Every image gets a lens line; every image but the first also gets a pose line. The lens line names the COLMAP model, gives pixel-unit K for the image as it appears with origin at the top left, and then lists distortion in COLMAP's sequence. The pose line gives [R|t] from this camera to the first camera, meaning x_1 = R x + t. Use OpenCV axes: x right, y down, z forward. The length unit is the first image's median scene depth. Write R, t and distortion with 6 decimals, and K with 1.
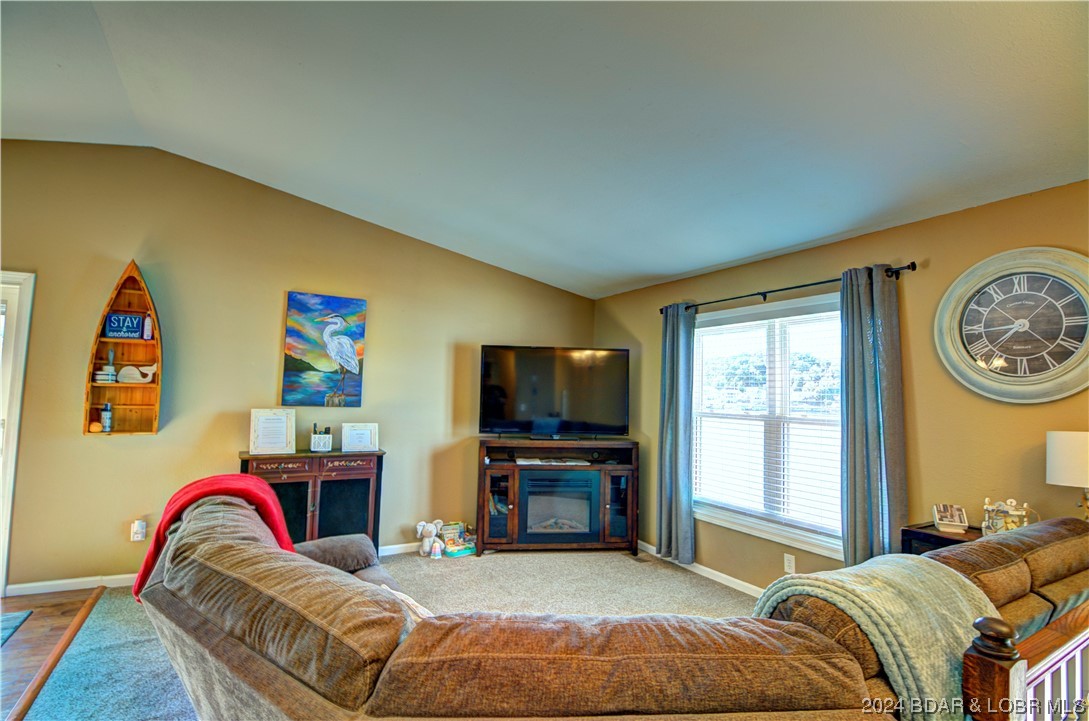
lens RADIAL K [[522.4, 0, 543.9], [0, 522.4, 353.4], [0, 0, 1]] dist [-0.013230, -0.007681]
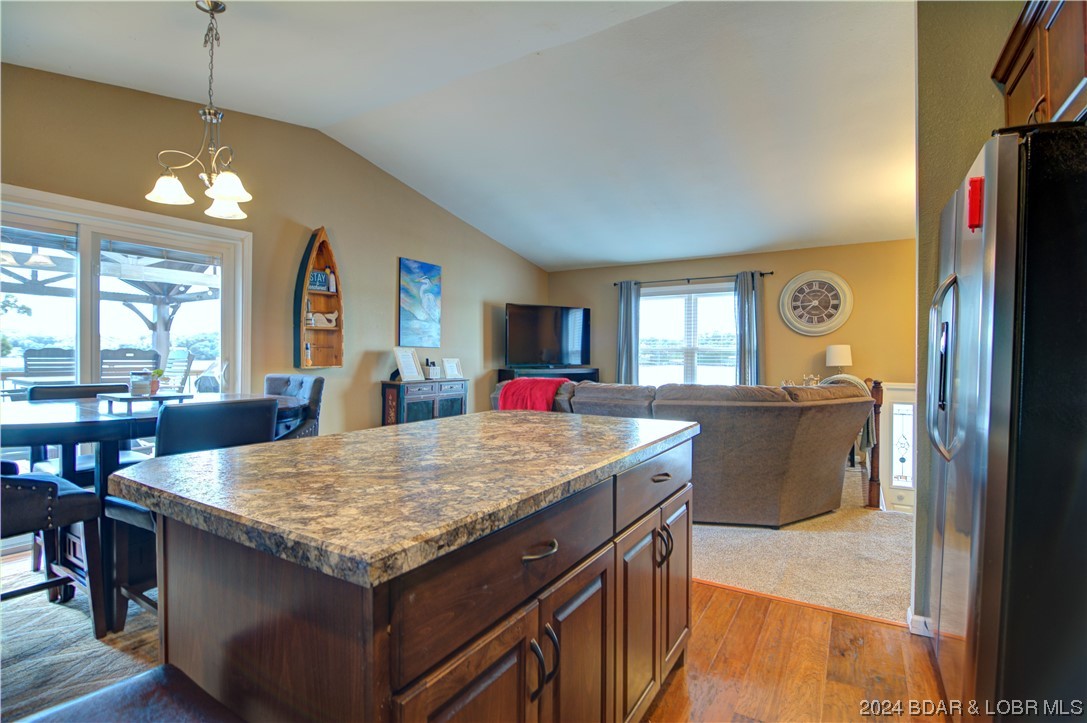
lens RADIAL K [[521.4, 0, 536.7], [0, 521.4, 360.5], [0, 0, 1]] dist [-0.013230, -0.007681]
pose [[0.875815, -0.025033, 0.481997, -0.946750], [-0.019107, 0.996073, 0.086450, 0.019748], [-0.482268, -0.084923, 0.871898, -0.348184]]
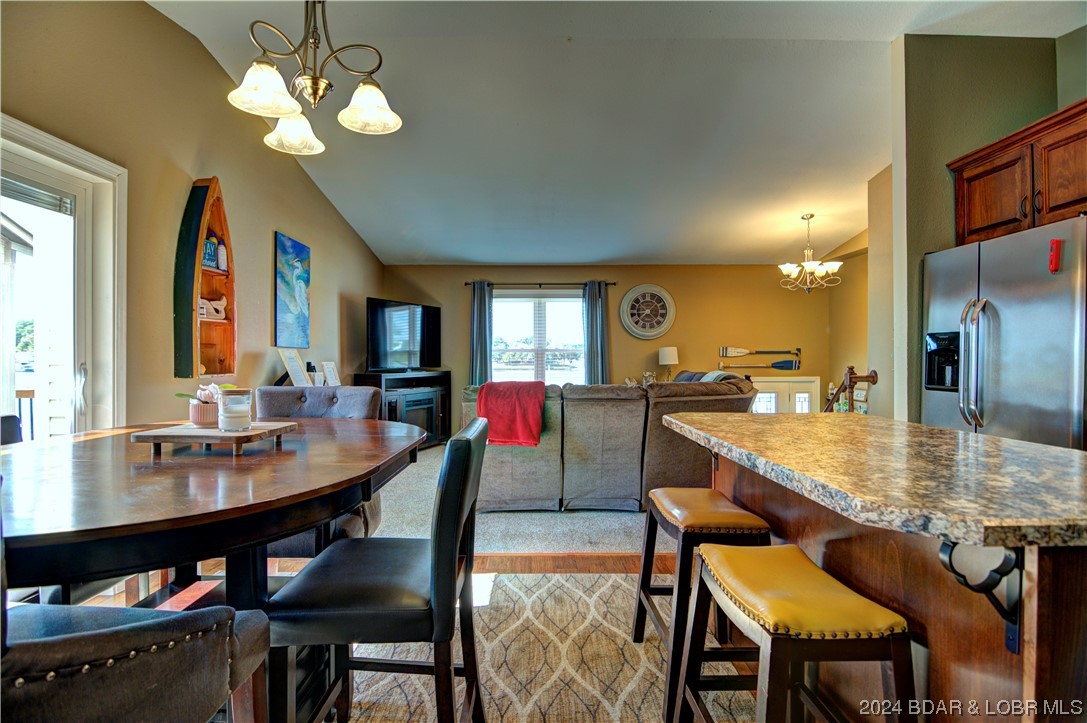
lens RADIAL K [[521.4, 0, 539.0], [0, 521.4, 368.4], [0, 0, 1]] dist [-0.013230, -0.007681]
pose [[0.484764, -0.044199, 0.873528, -1.294196], [-0.051209, 0.995575, 0.078793, 0.042696], [-0.873145, -0.082928, 0.480355, 0.077833]]
